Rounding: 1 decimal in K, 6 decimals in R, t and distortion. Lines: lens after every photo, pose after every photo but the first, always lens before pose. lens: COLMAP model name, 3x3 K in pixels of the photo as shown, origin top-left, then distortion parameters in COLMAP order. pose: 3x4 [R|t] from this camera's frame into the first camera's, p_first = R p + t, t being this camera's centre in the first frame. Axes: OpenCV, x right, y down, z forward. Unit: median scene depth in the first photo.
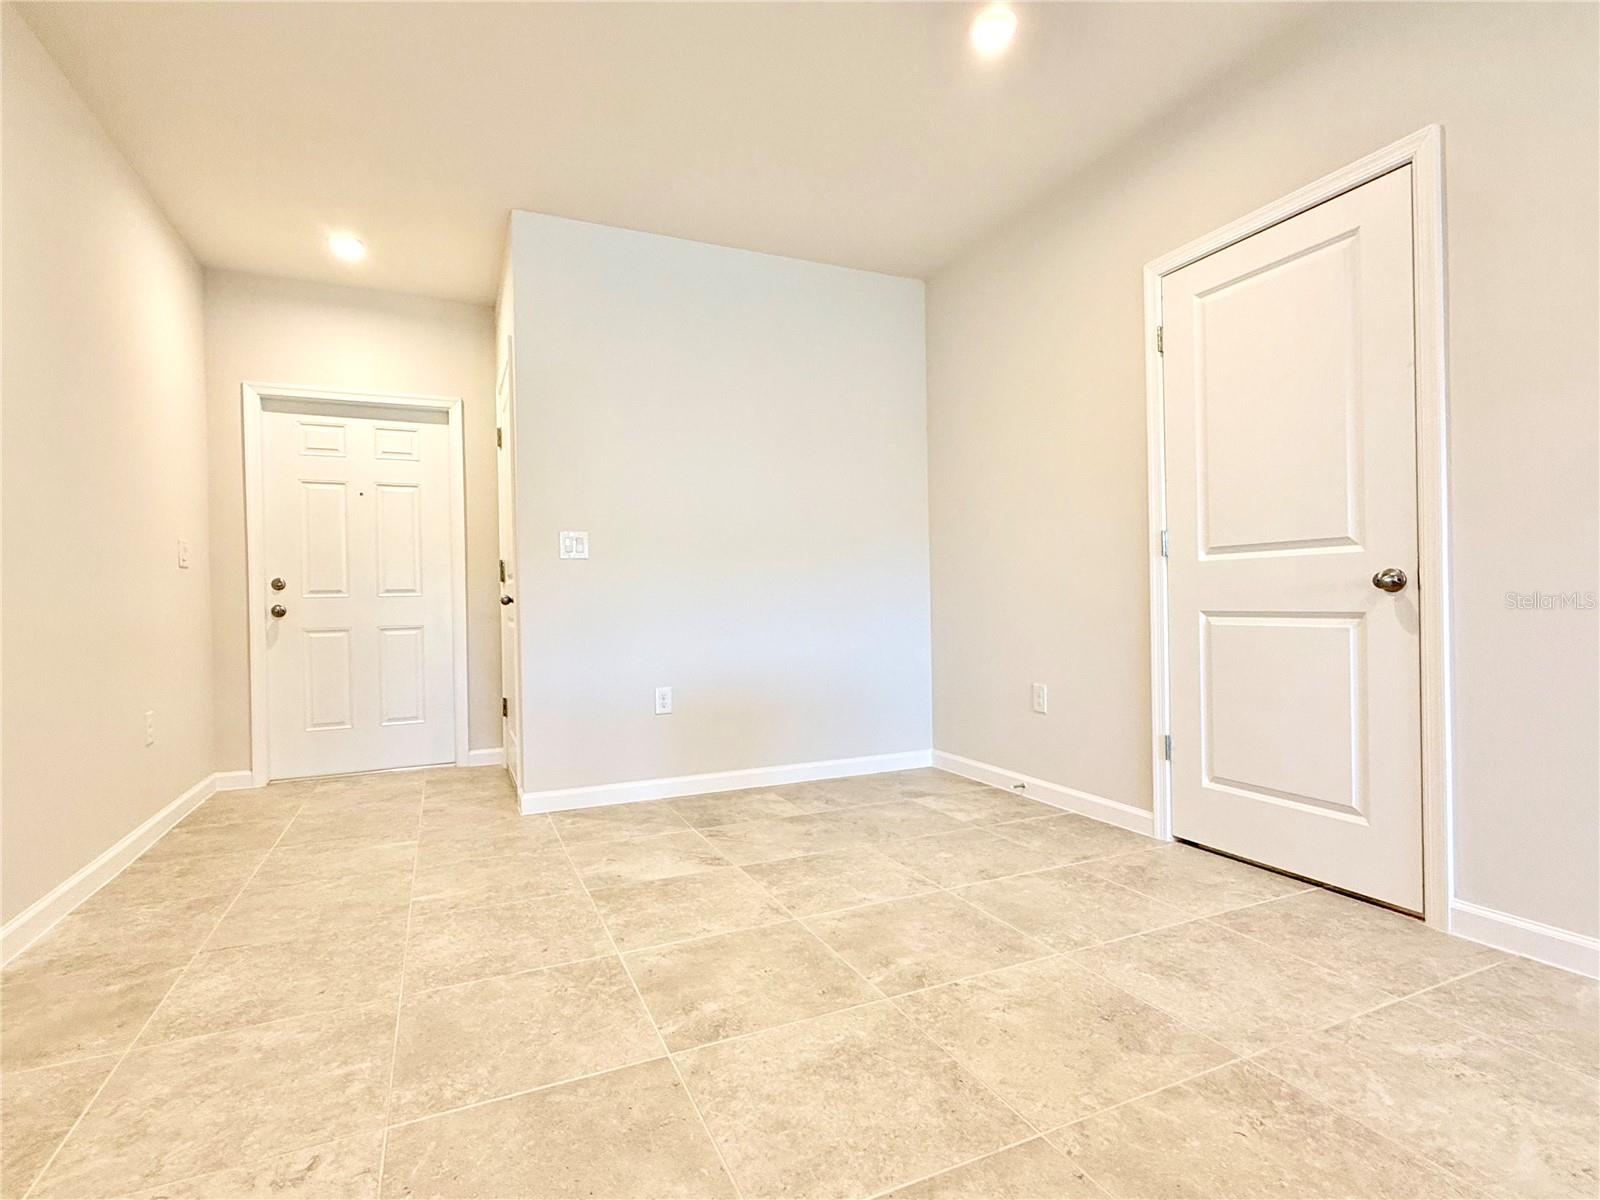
lens RADIAL K [[792.4, 0, 798.9], [0, 792.4, 607.6], [0, 0, 1]] dist [-0.002125, 0.000462]
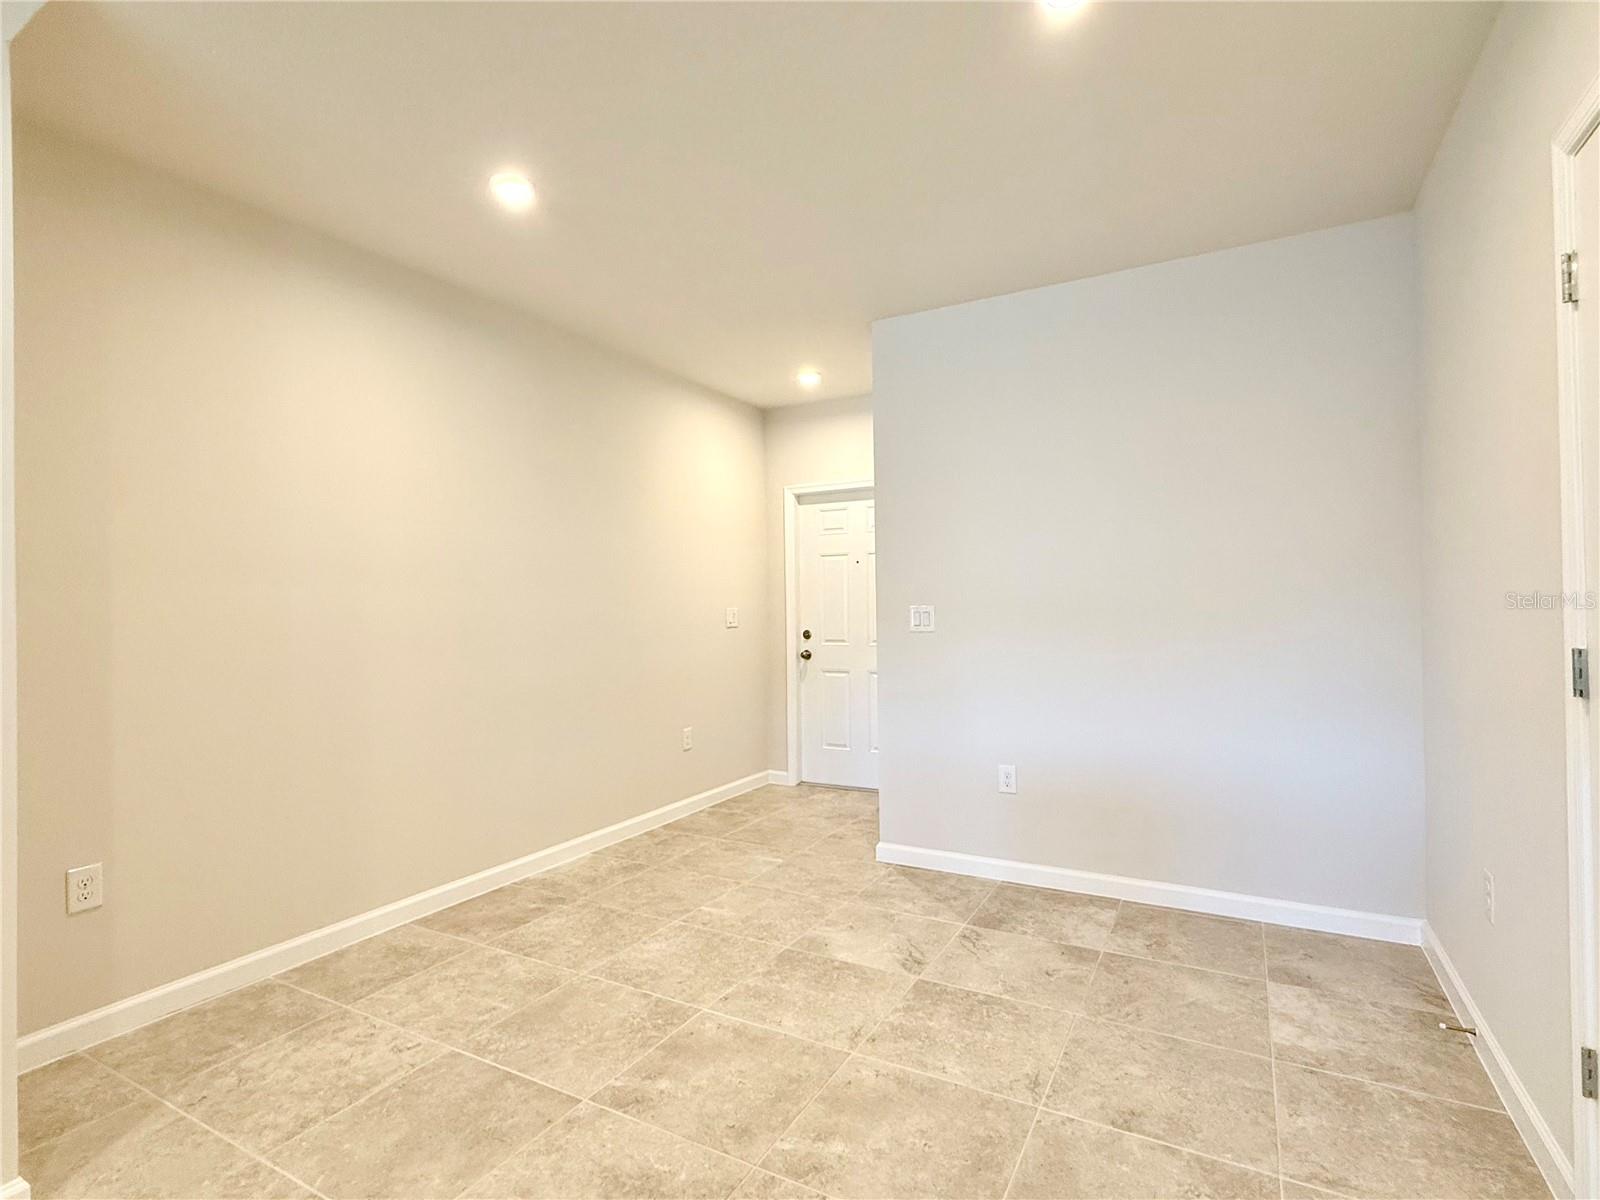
lens RADIAL K [[792.4, 0, 796.8], [0, 792.4, 599.3], [0, 0, 1]] dist [-0.002125, 0.000462]
pose [[0.596501, 0.002400, -0.802609, 0.651577], [-0.005293, 0.999986, -0.000943, -0.143350], [0.802595, 0.004811, 0.596505, 0.322961]]
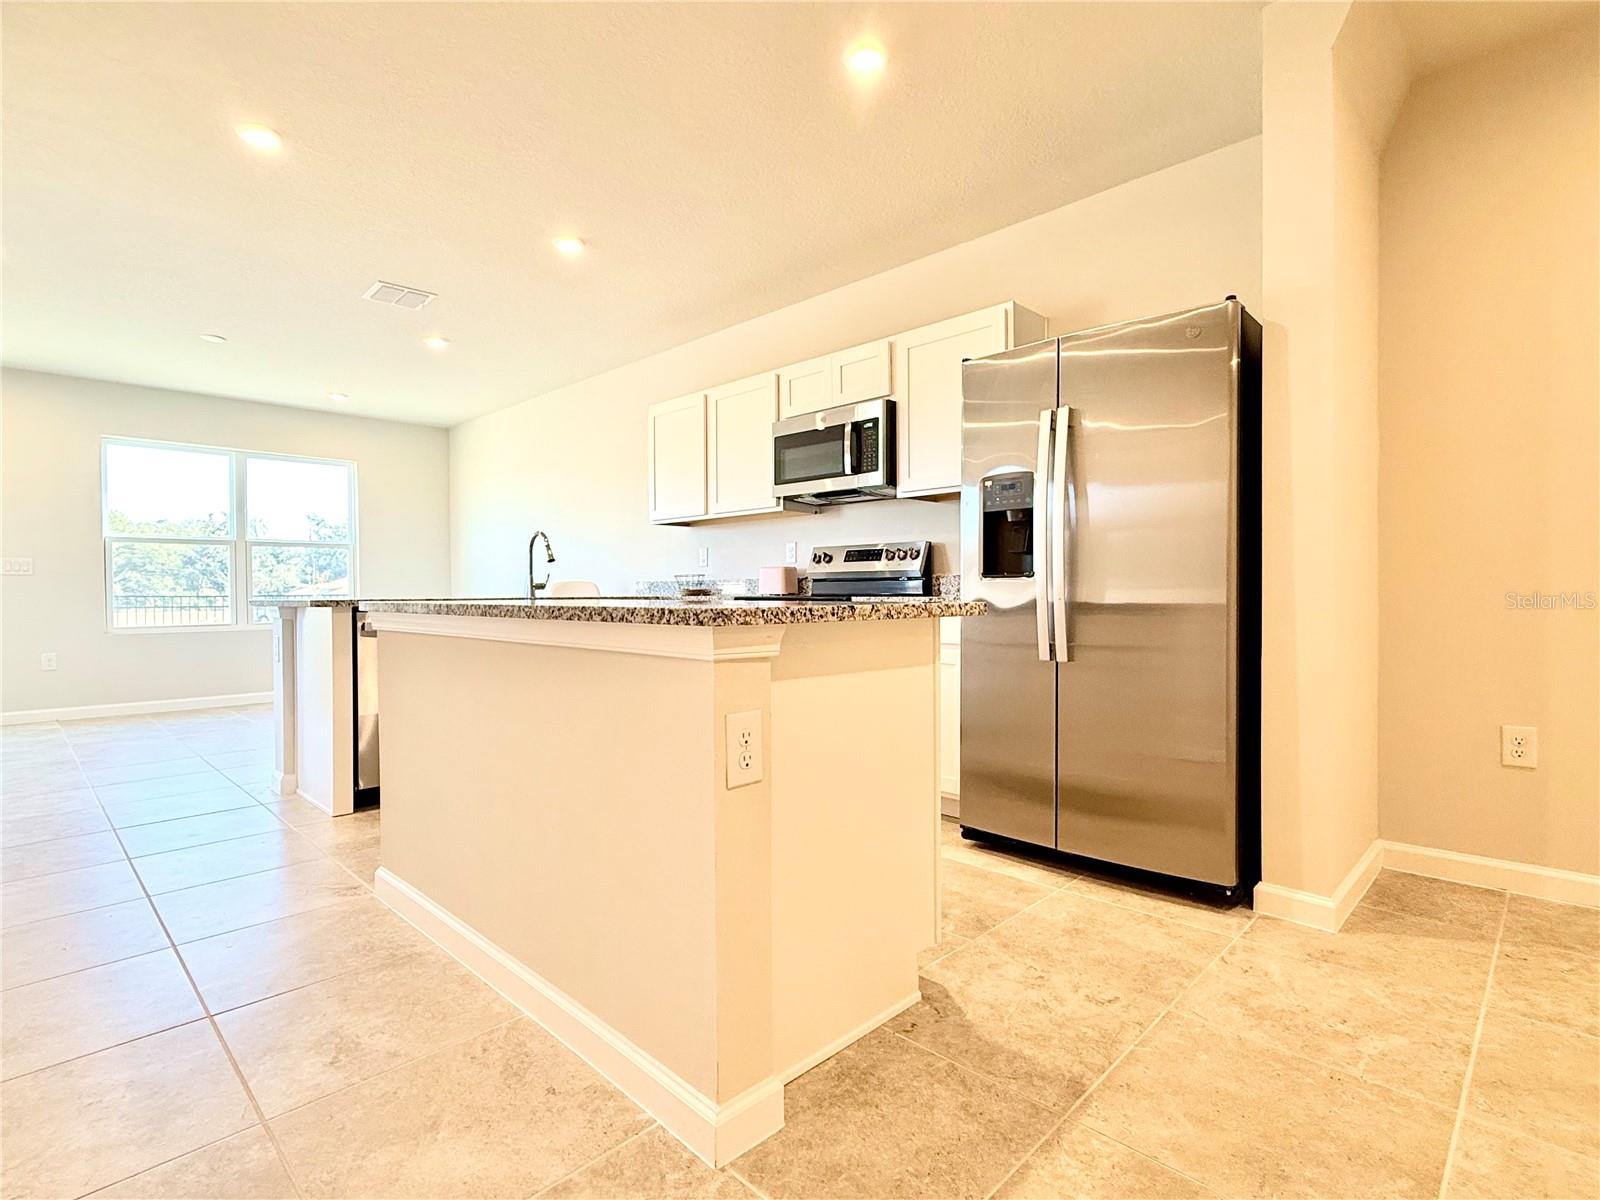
lens RADIAL K [[792.4, 0, 793.1], [0, 792.4, 597.9], [0, 0, 1]] dist [-0.002125, 0.000462]
pose [[-0.932482, 0.027828, -0.360142, 0.612086], [0.019610, 0.999458, 0.026453, -0.034391], [0.360683, 0.017605, -0.932522, 0.788064]]
